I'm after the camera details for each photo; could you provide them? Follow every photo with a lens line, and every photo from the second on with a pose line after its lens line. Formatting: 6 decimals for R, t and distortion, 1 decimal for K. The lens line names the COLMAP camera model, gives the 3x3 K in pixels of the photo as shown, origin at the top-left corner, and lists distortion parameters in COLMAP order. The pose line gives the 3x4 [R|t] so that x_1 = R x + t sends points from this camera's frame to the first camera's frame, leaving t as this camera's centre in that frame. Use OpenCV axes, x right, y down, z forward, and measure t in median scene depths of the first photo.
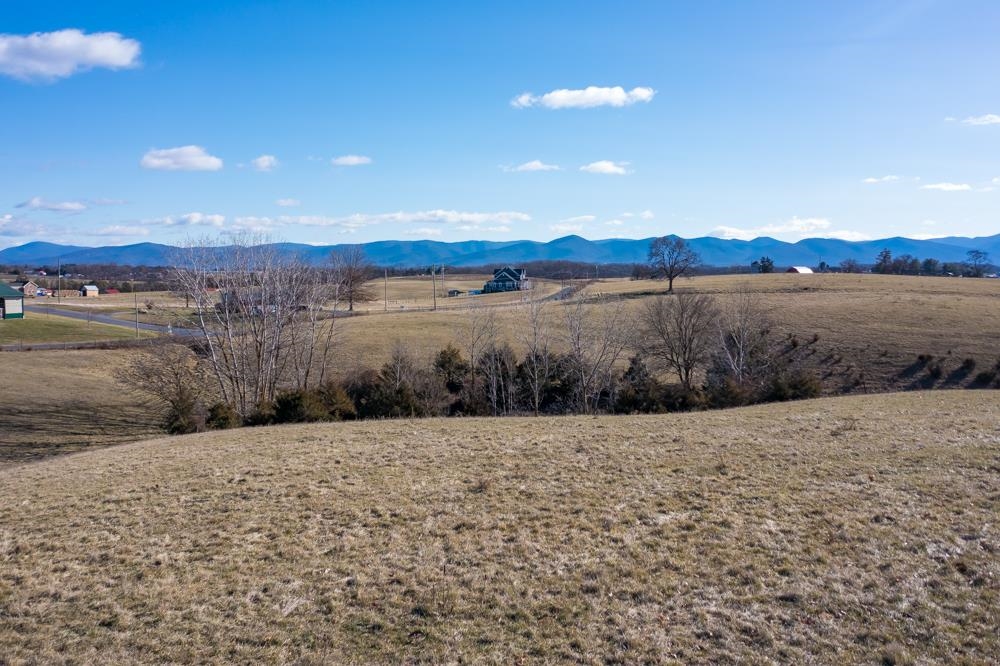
lens RADIAL K [[792.4, 0, 499.3], [0, 792.4, 340.7], [0, 0, 1]] dist [-0.008764, -0.003228]
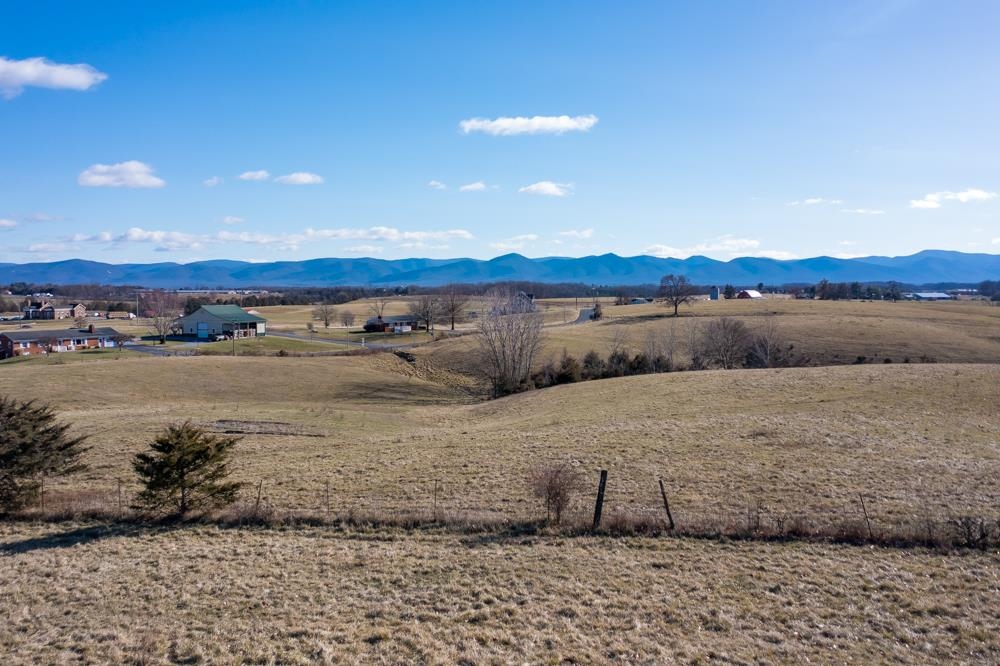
lens RADIAL K [[792.4, 0, 499.3], [0, 792.4, 340.7], [0, 0, 1]] dist [-0.008764, -0.003228]
pose [[0.997074, -0.004481, 0.076309, -0.185632], [0.006146, 0.999748, -0.021602, 0.009345], [-0.076193, 0.022007, 0.996850, -0.320213]]
